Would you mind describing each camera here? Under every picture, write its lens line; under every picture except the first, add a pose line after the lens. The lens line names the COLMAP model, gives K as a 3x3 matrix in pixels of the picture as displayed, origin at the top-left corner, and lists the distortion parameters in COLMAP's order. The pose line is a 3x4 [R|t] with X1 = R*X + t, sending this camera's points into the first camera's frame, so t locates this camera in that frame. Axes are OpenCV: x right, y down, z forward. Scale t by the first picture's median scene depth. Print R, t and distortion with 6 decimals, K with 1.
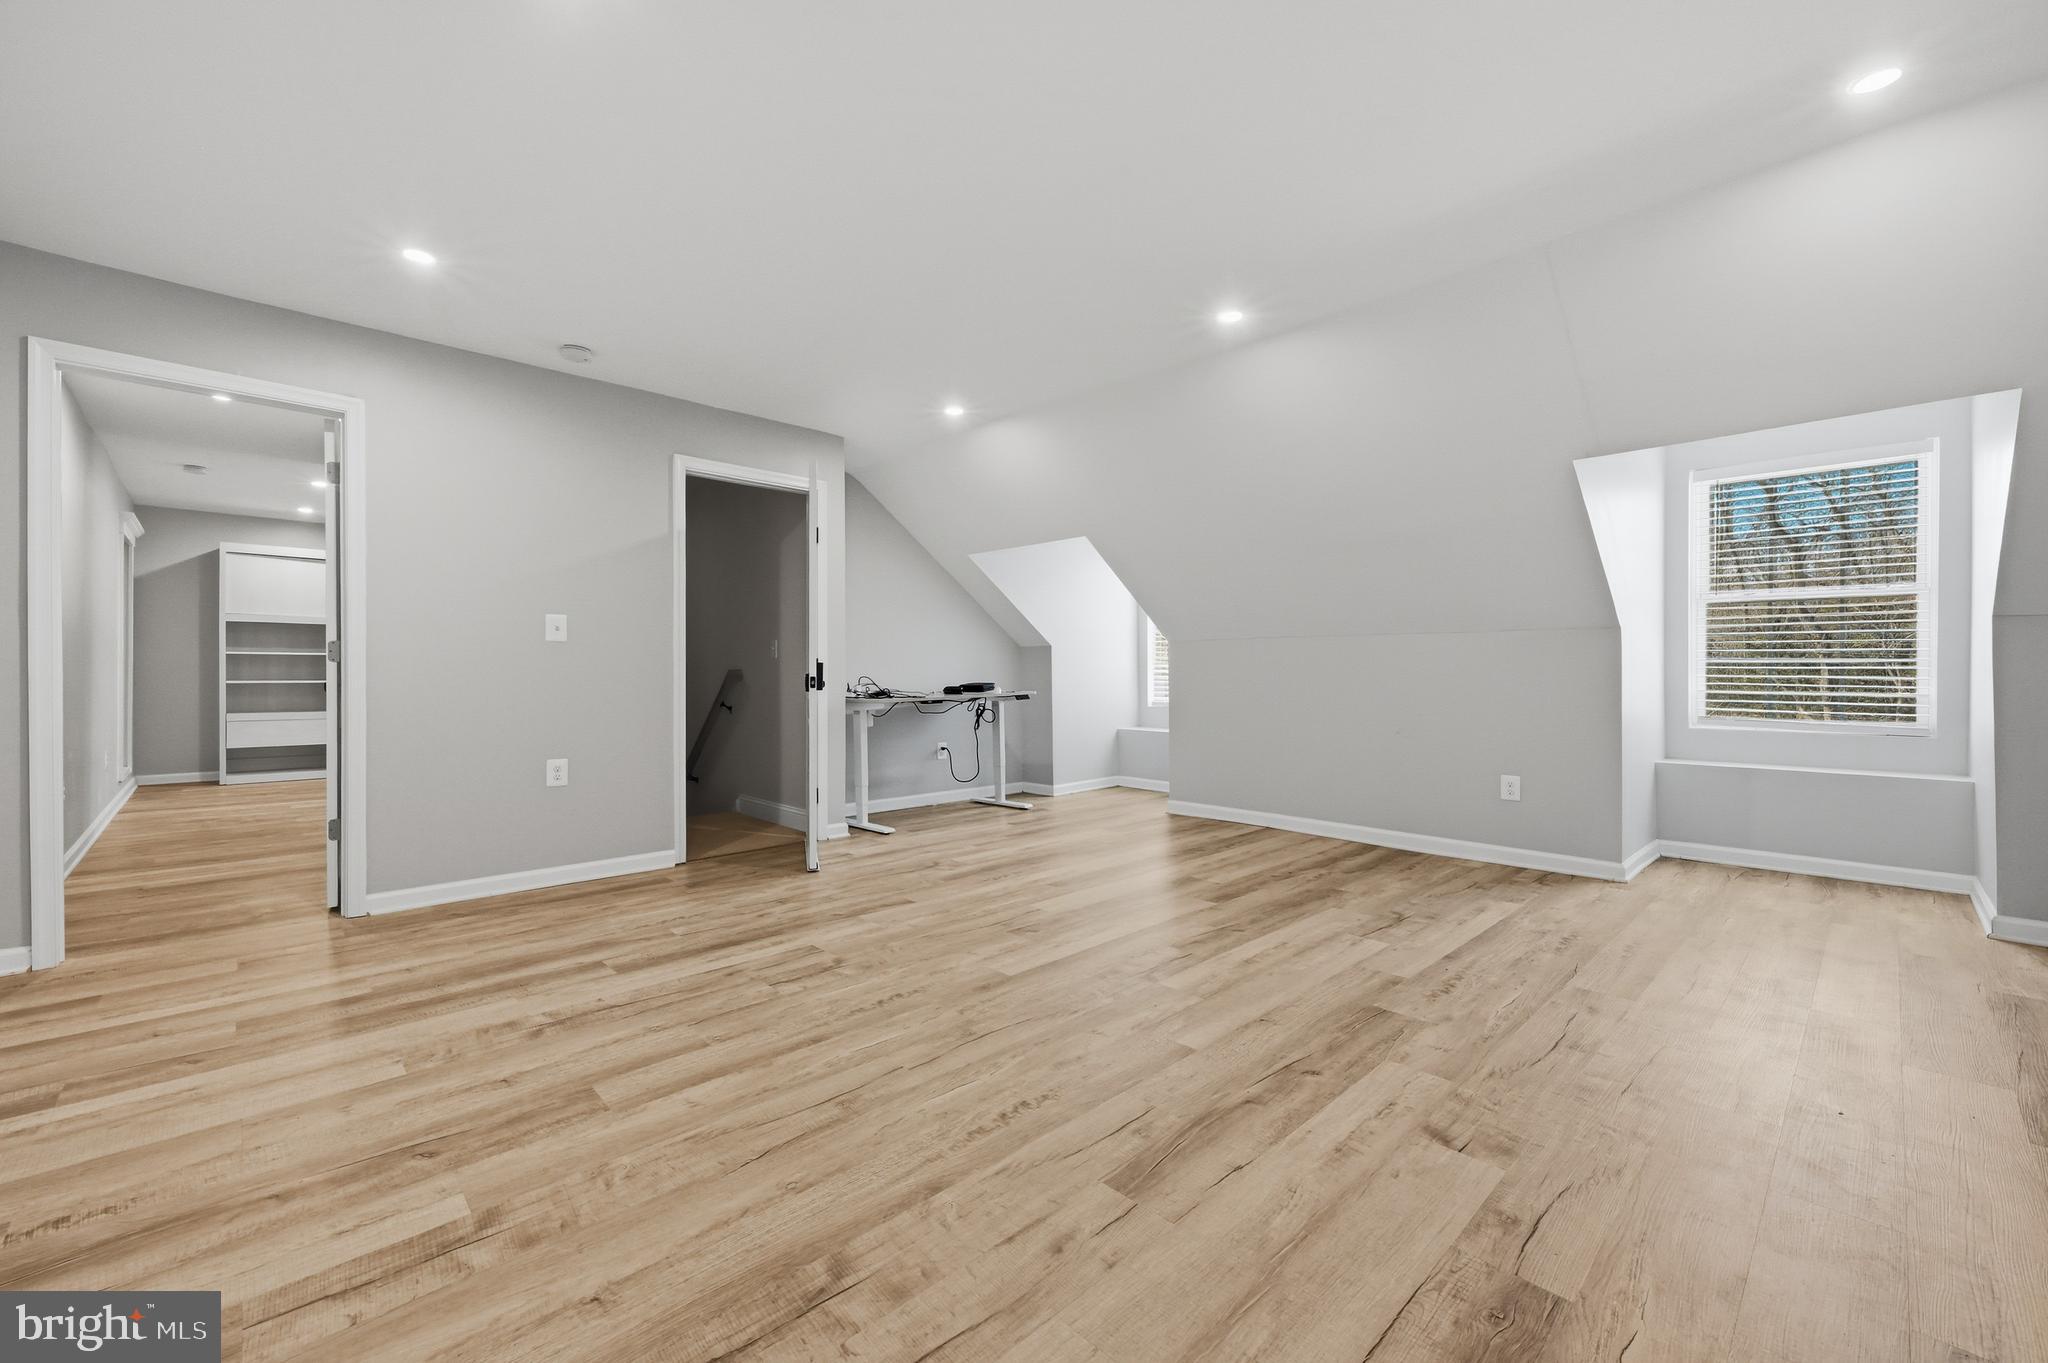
lens RADIAL K [[818.4, 0, 1024.5], [0, 818.4, 685.6], [0, 0, 1]] dist [-0.000118, -0.000086]
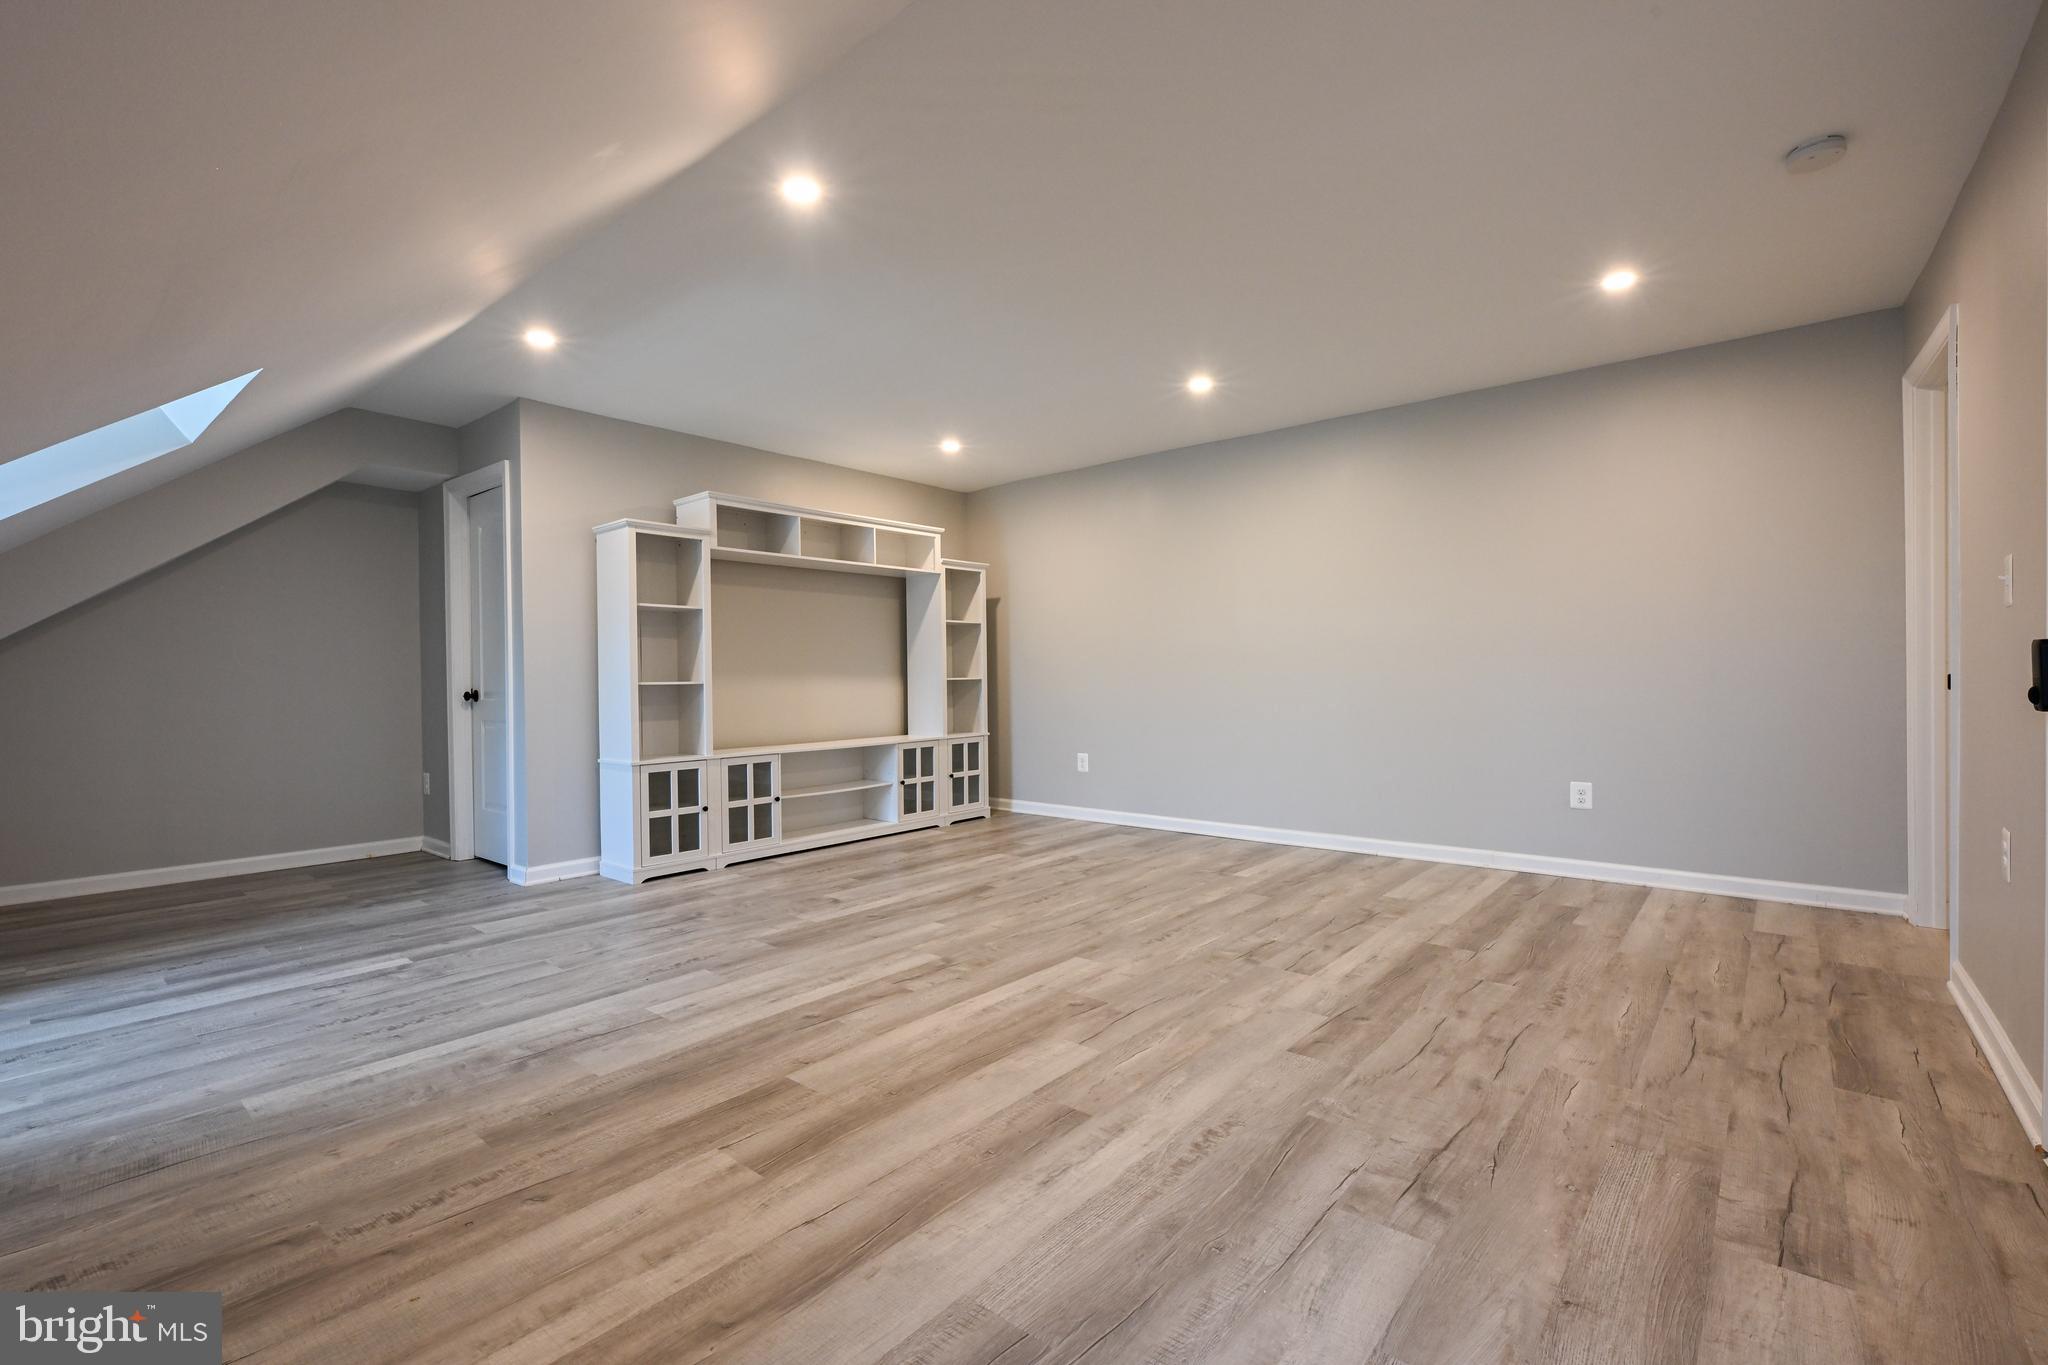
lens RADIAL K [[898.4, 0, 1023.3], [0, 898.4, 674.5], [0, 0, 1]] dist [-0.000046, -0.000007]
pose [[-0.994572, 0.013062, -0.103231, 0.155595], [0.011477, 0.999807, 0.015935, -0.035239], [0.103419, 0.014663, -0.994530, 1.982758]]
